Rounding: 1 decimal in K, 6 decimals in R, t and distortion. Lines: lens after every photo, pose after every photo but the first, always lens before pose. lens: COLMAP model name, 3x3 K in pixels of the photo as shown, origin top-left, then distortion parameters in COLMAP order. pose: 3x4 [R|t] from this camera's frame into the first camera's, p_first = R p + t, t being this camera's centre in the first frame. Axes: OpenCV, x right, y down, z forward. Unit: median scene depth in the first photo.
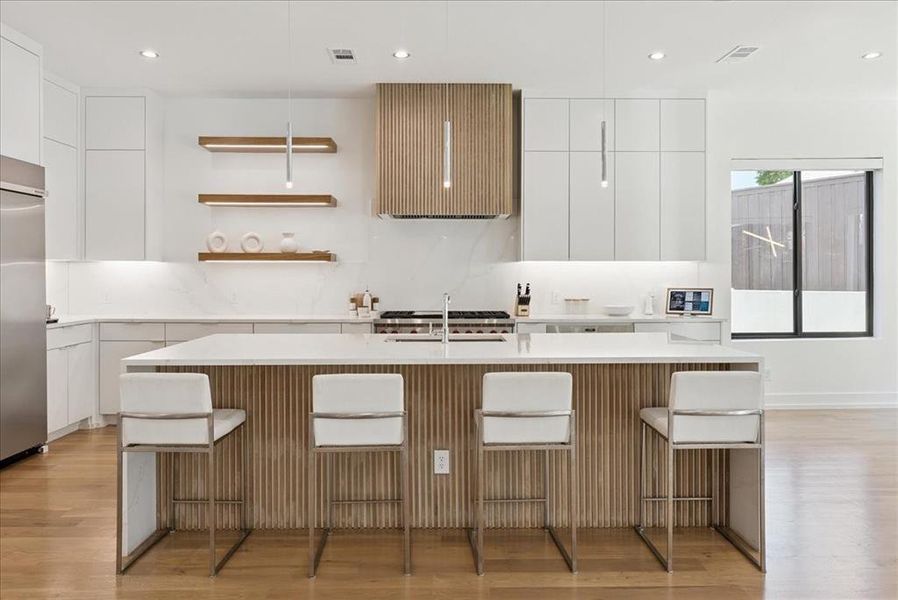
lens RADIAL K [[604.8, 0, 456.2], [0, 604.8, 281.7], [0, 0, 1]] dist [0.003943, 0.002011]
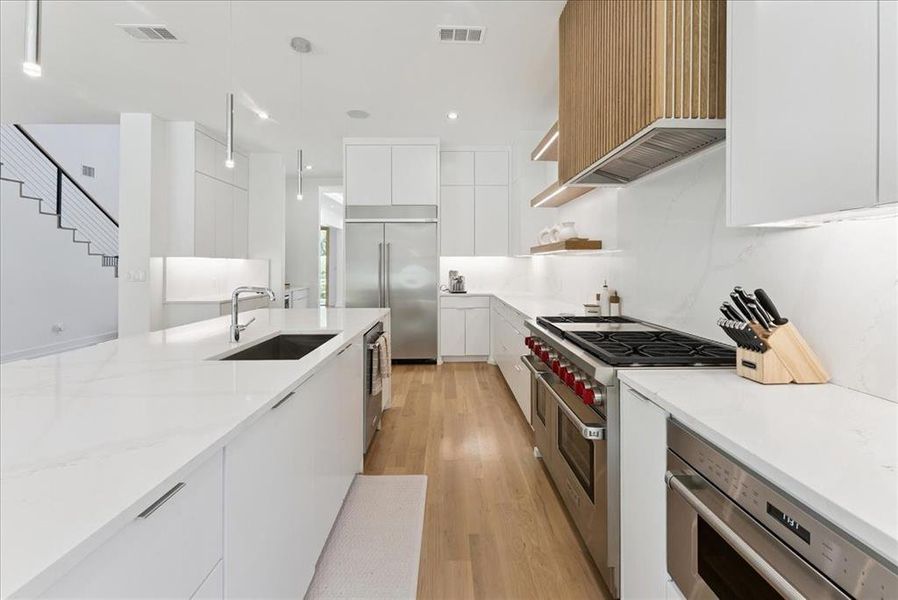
lens RADIAL K [[369.3, 0, 450.7], [0, 369.3, 273.2], [0, 0, 1]] dist [-0.000053, 0.000087]
pose [[-0.001679, 0.020259, -0.999793, 0.326482], [-0.007958, 0.999763, 0.020272, -0.009059], [0.999967, 0.007990, -0.001517, 0.820828]]
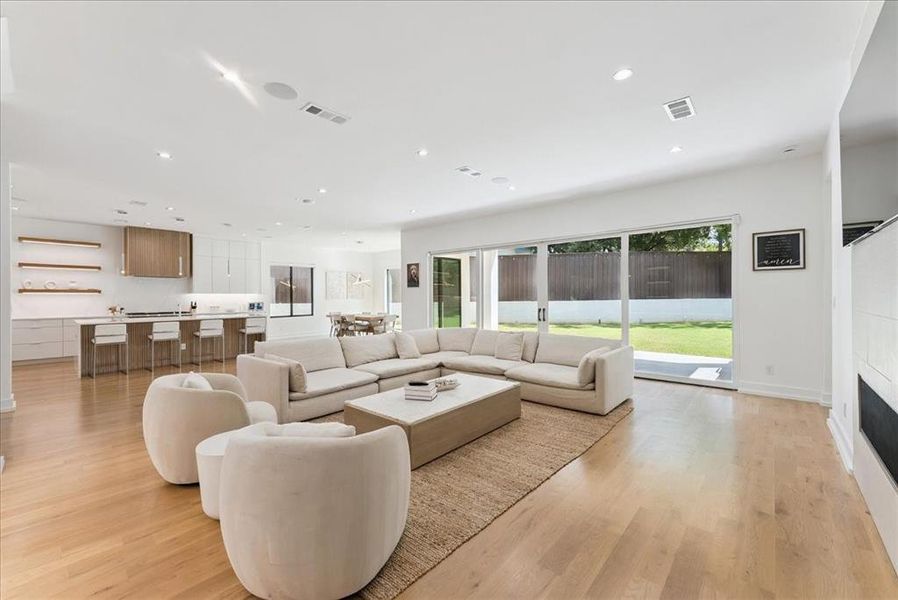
lens RADIAL K [[360.3, 0, 446.5], [0, 360.3, 298.0], [0, 0, 1]] dist [0.000203, -0.000139]
pose [[0.682651, -0.004726, 0.730730, -0.315532], [0.011122, 0.999930, -0.003923, 0.006553], [-0.730660, 0.010805, 0.682656, -1.029806]]
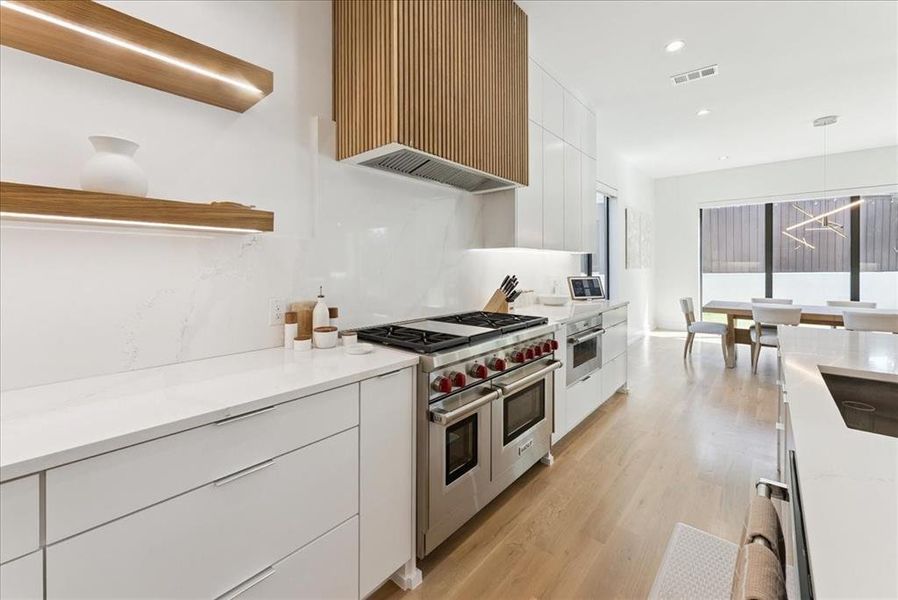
lens RADIAL K [[369.3, 0, 450.7], [0, 369.3, 273.2], [0, 0, 1]] dist [-0.000053, 0.000087]
pose [[0.663768, -0.015774, 0.747772, -0.312220], [0.006974, 0.999865, 0.014901, -0.007790], [-0.747906, -0.004676, 0.663788, 0.729098]]
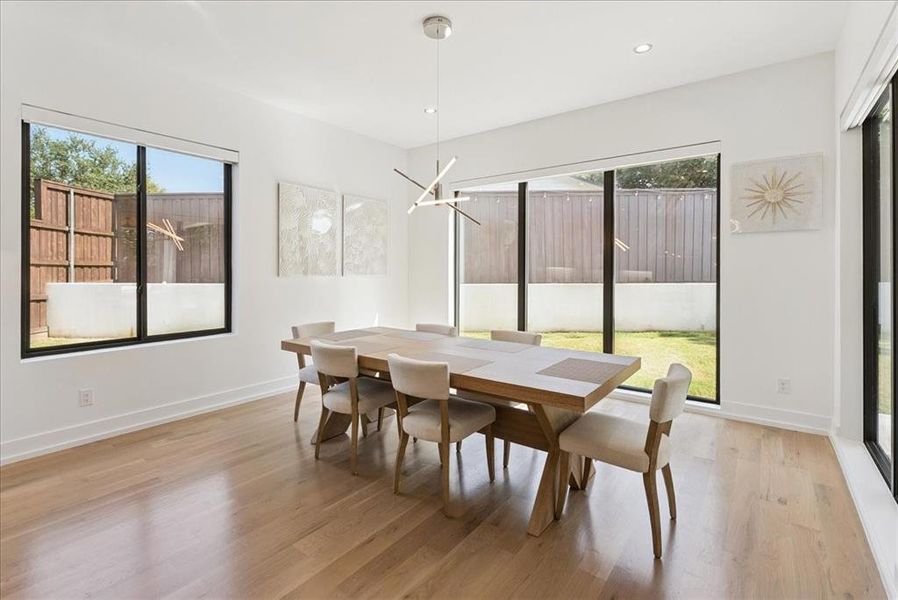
lens RADIAL K [[419.4, 0, 447.0], [0, 419.4, 272.4], [0, 0, 1]] dist [-0.001100, -0.000107]
pose [[0.620273, 0.007781, 0.784348, 0.399782], [-0.000784, 0.999956, -0.009299, -0.000832], [-0.784386, 0.005153, 0.620252, 0.327070]]
